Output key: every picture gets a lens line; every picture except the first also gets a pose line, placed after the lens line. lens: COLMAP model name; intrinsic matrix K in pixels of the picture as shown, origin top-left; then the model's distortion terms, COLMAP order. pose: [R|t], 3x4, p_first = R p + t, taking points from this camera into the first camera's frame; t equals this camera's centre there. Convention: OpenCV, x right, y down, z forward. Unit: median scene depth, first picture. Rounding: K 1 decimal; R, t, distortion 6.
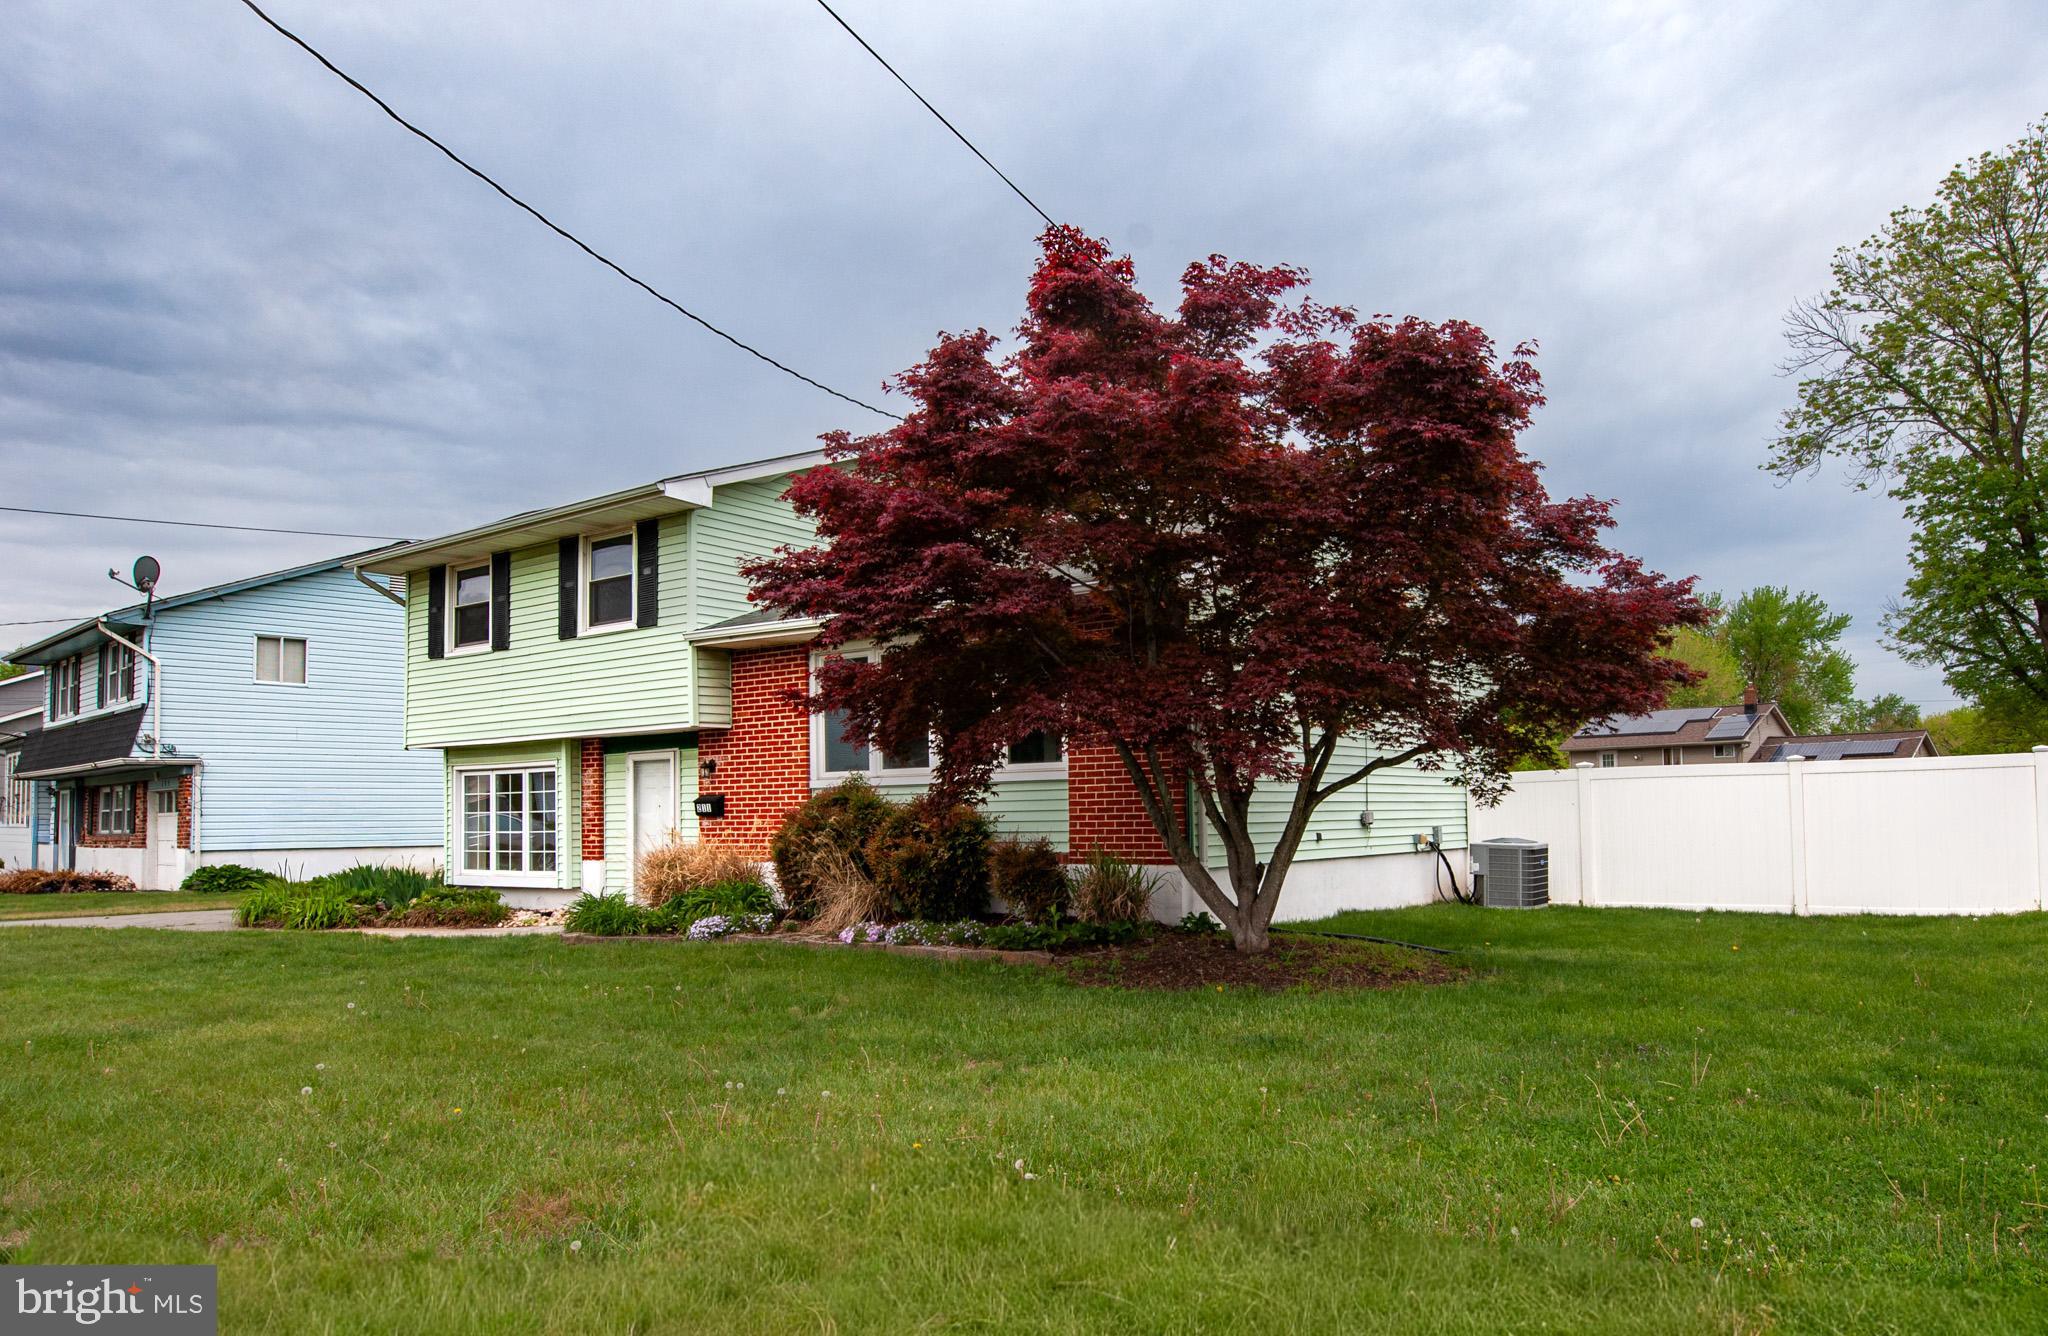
lens RADIAL K [[1359.4, 0, 1139.9], [0, 1359.4, 764.2], [0, 0, 1]] dist [-0.003507, -0.001092]
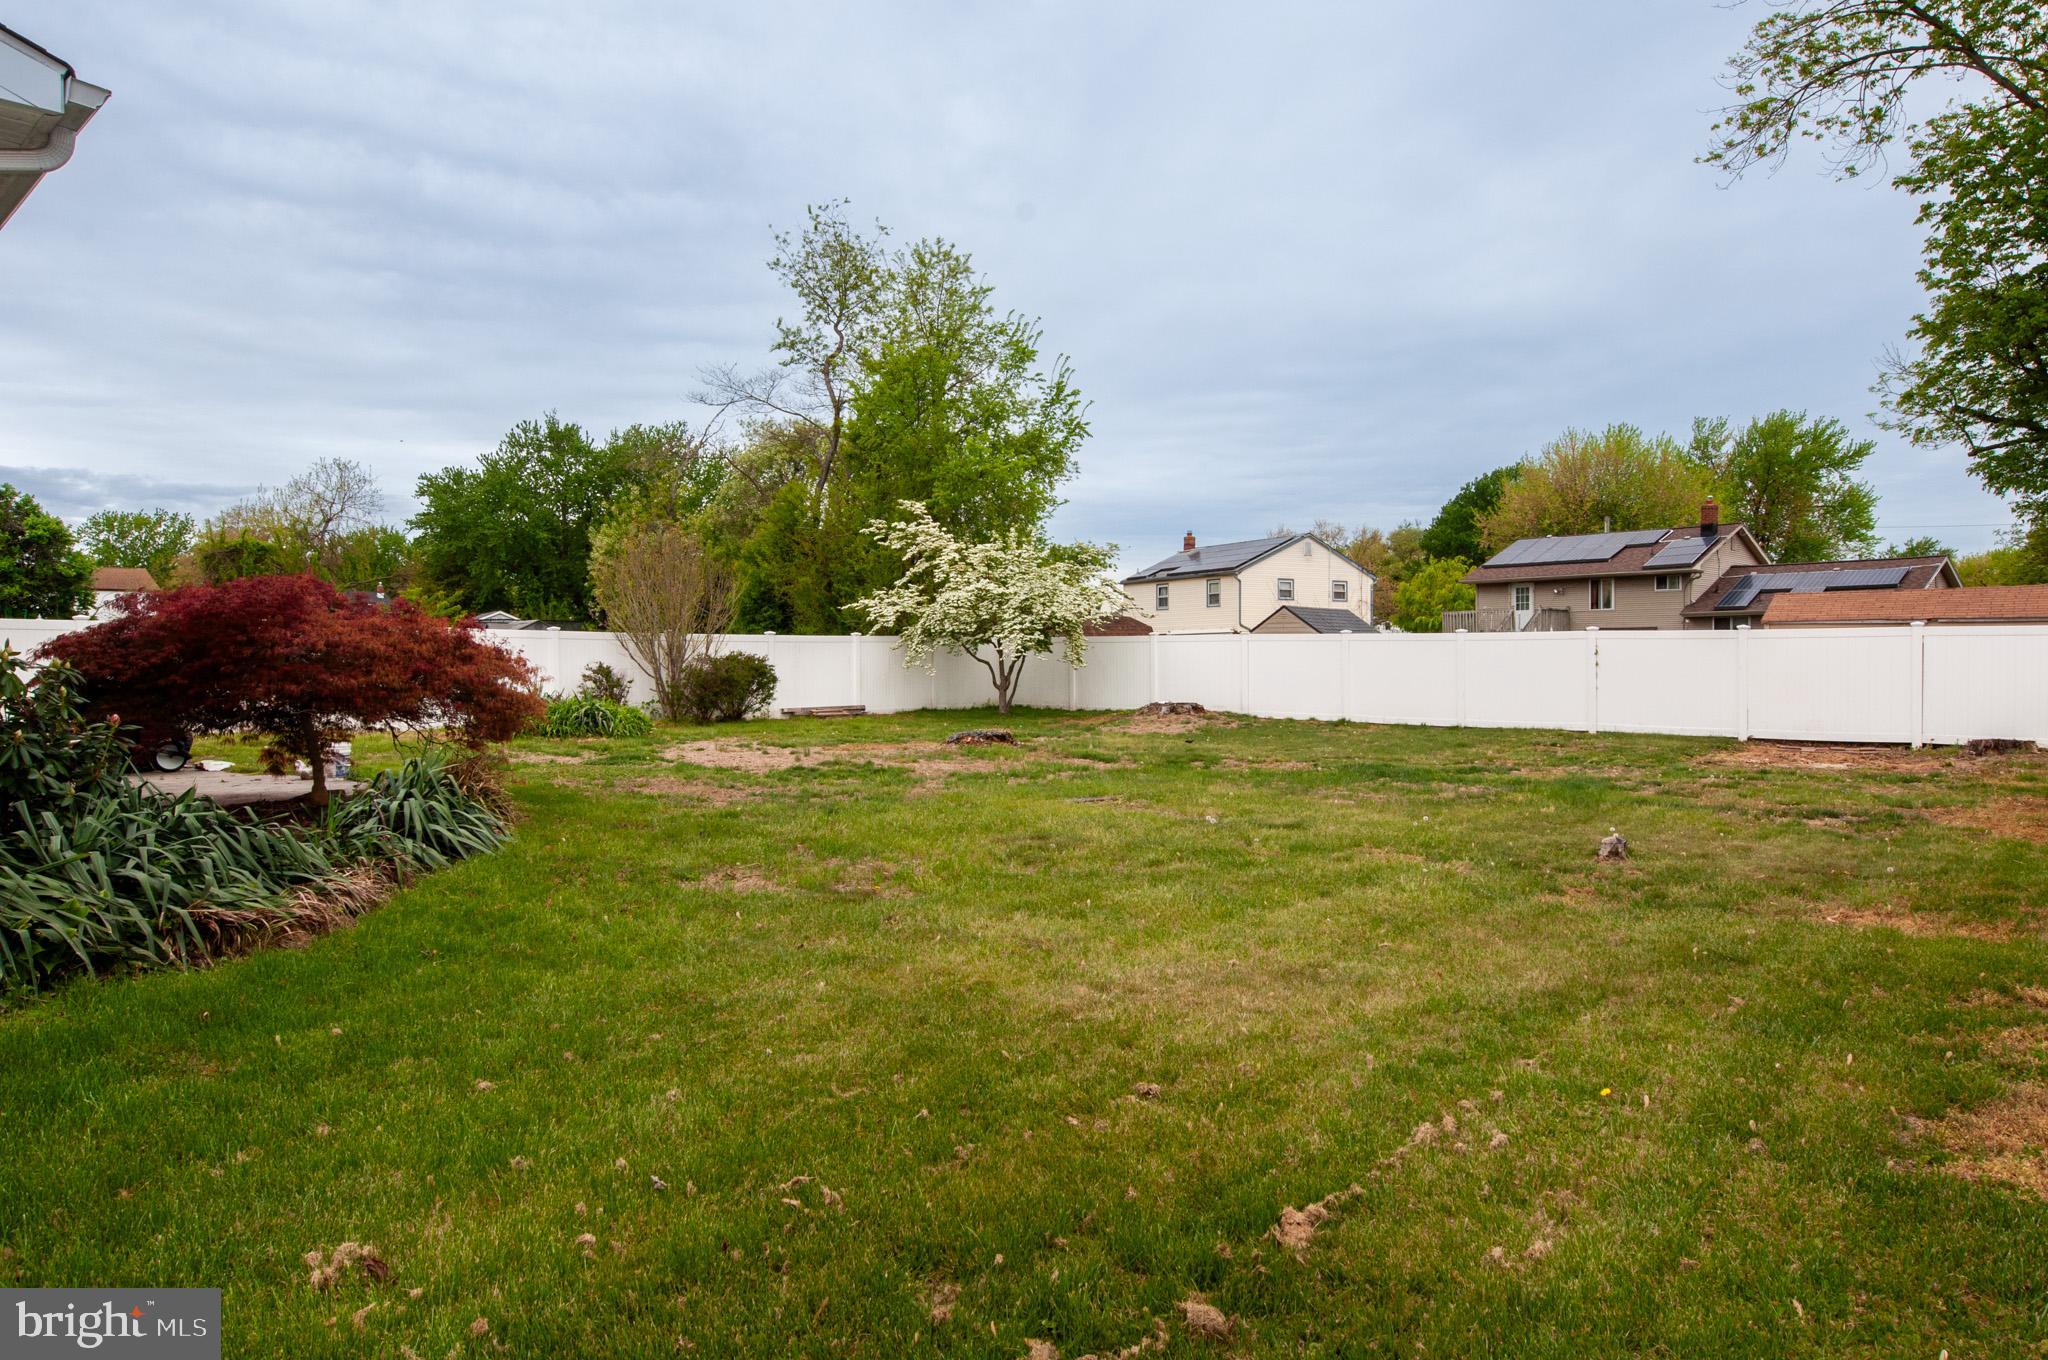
lens RADIAL K [[1245.1, 0, 1023.1], [0, 1245.1, 678.5], [0, 0, 1]] dist [-0.021281, 0.001750]
pose [[0.991904, 0.017813, -0.125738, 0.149964], [-0.010197, 0.998088, 0.060958, 0.005608], [0.126584, -0.059182, 0.990189, 0.241943]]
